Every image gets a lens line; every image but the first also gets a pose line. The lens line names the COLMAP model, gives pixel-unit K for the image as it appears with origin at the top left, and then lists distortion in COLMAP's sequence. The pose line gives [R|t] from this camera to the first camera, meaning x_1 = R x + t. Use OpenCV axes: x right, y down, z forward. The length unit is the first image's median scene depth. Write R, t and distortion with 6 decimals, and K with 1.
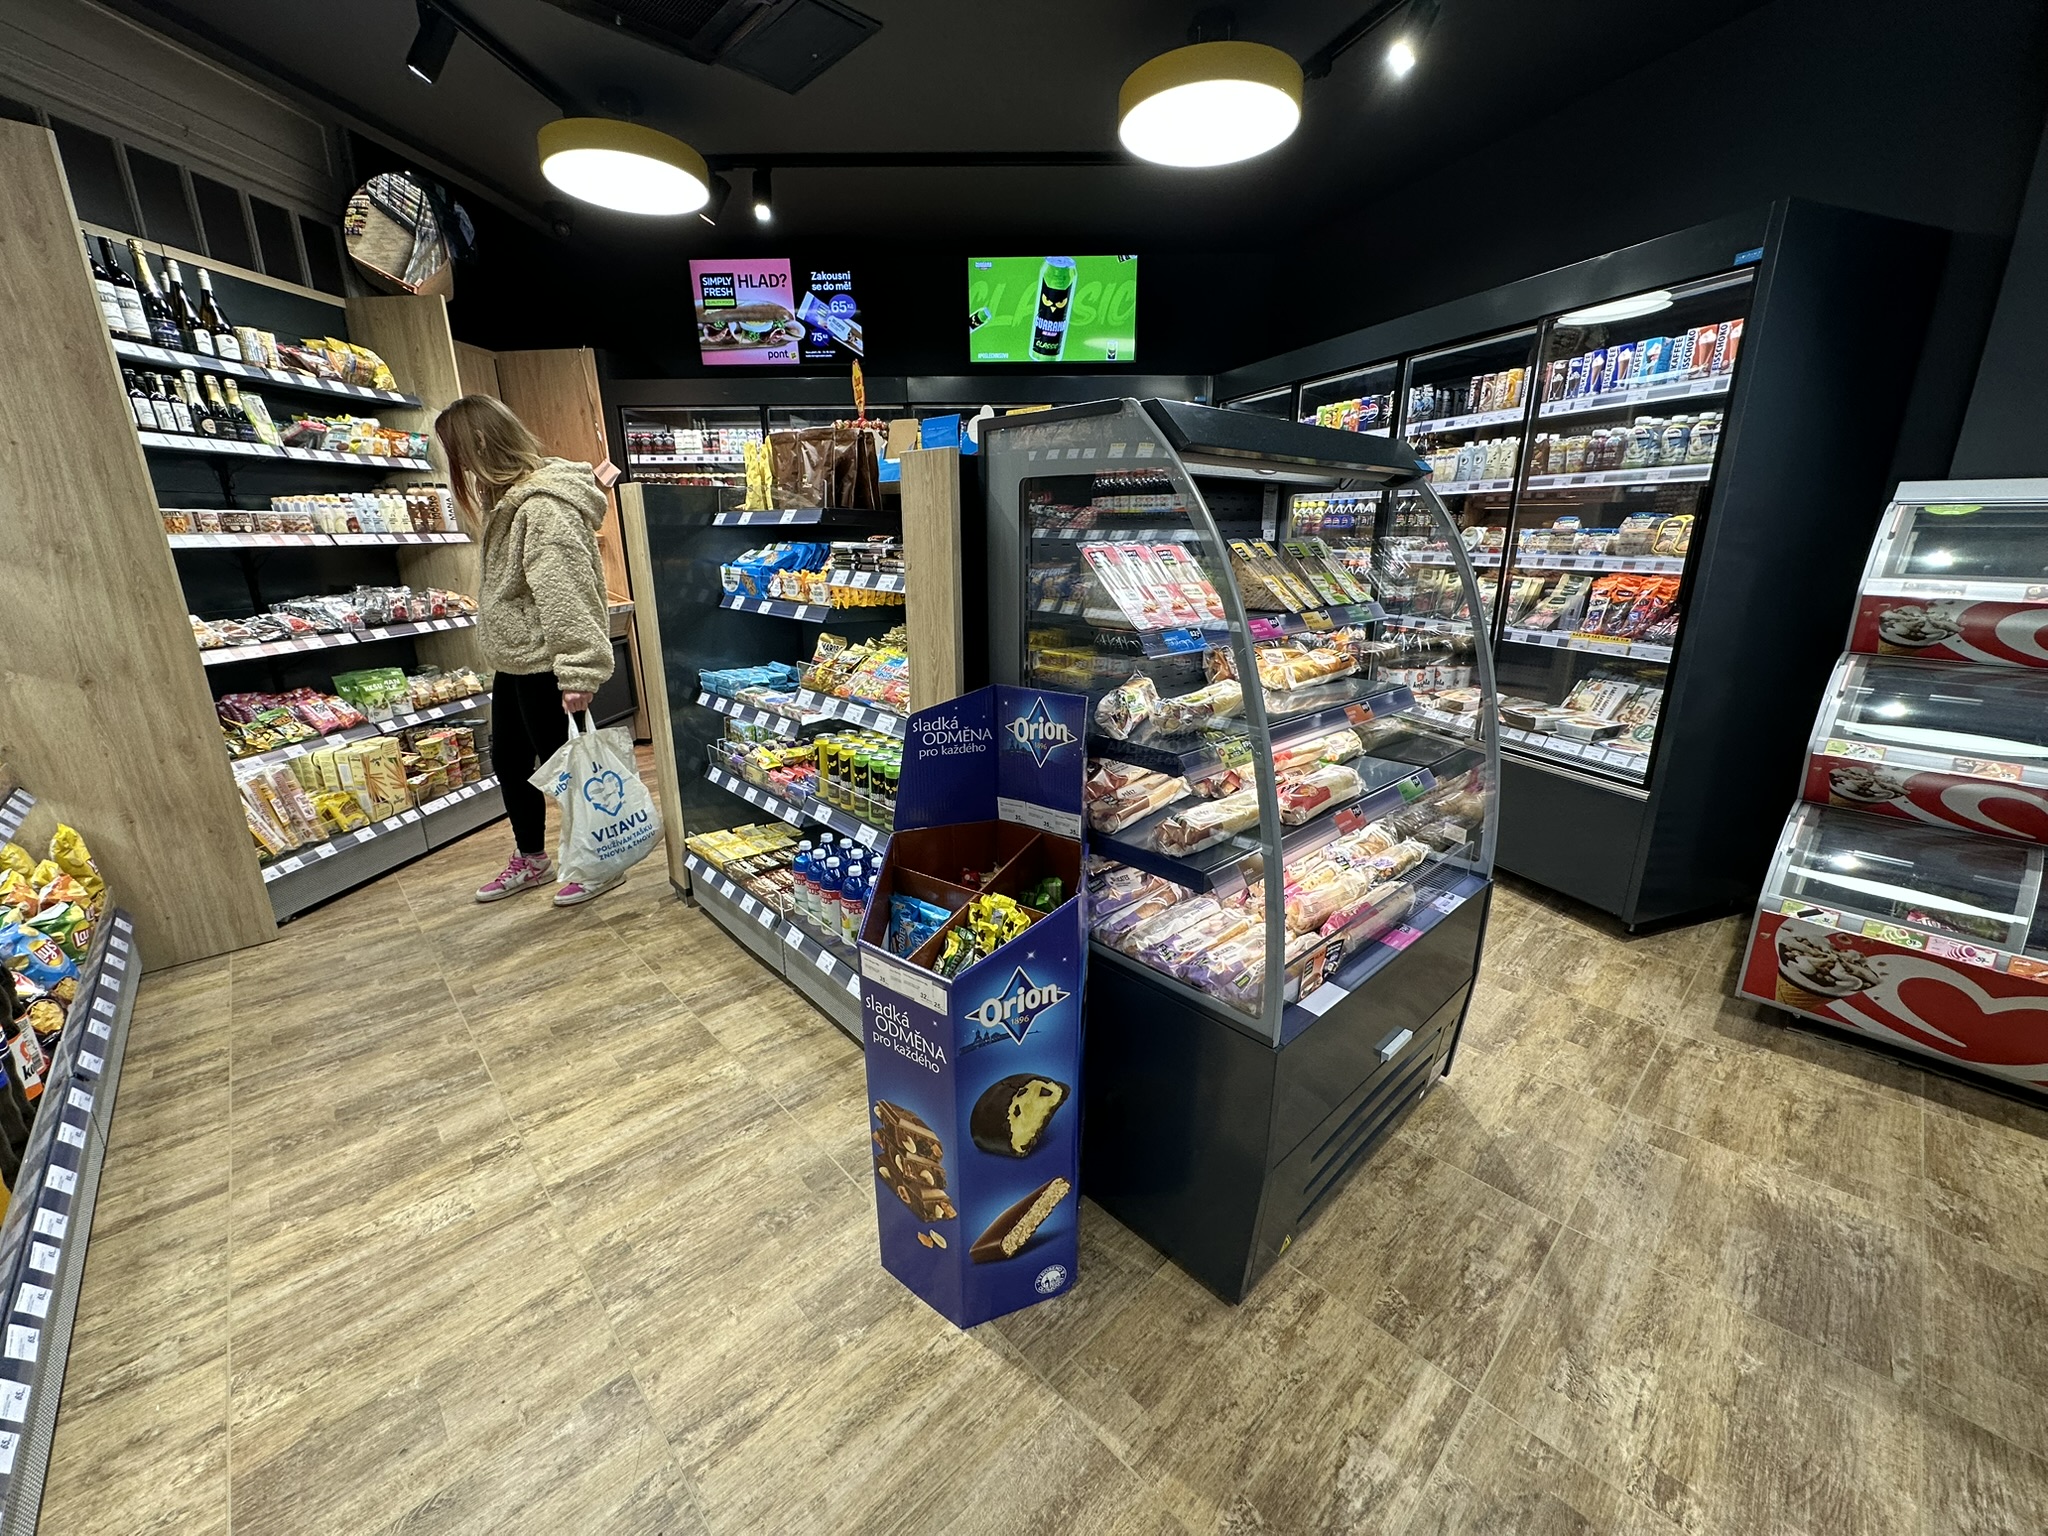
lens RADIAL K [[820.0, 0, 1024.0], [0, 820.0, 768.0], [0, 0, 1]] dist [-0.013109, -0.000242]
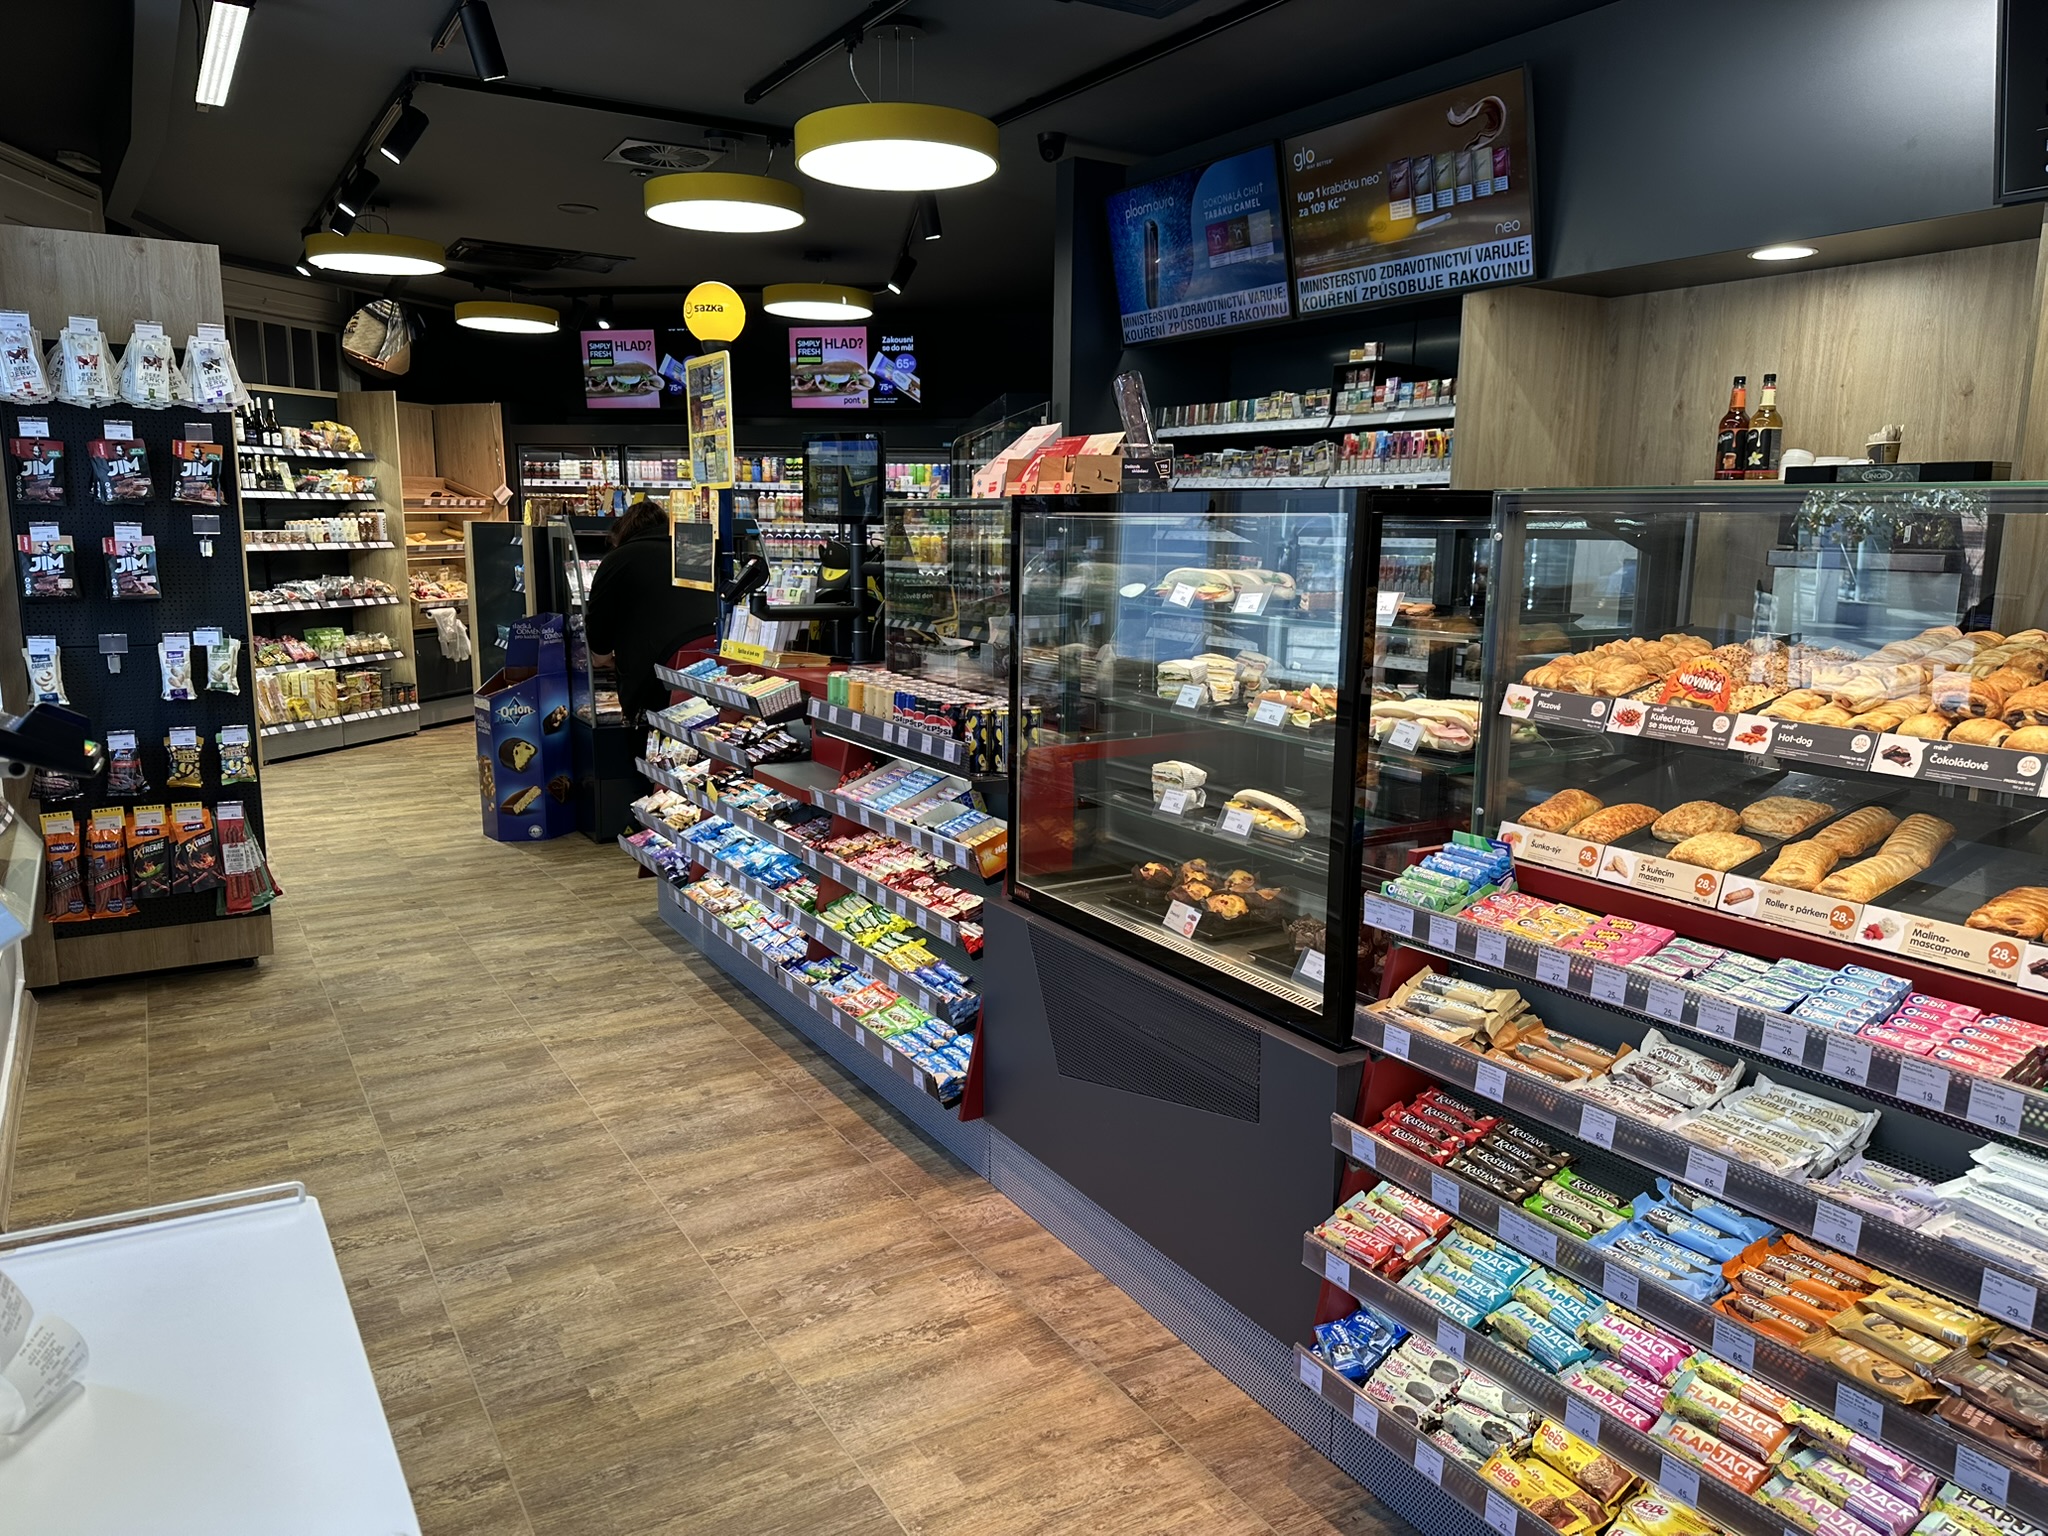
lens RADIAL K [[1407.3, 0, 1024.0], [0, 1407.3, 768.0], [0, 0, 1]] dist [0.007342, -0.065910]
pose [[0.980361, 0.047477, -0.191412, 1.037348], [-0.068151, 0.992353, -0.102911, 0.331963], [0.185062, 0.113935, 0.976100, -1.347755]]
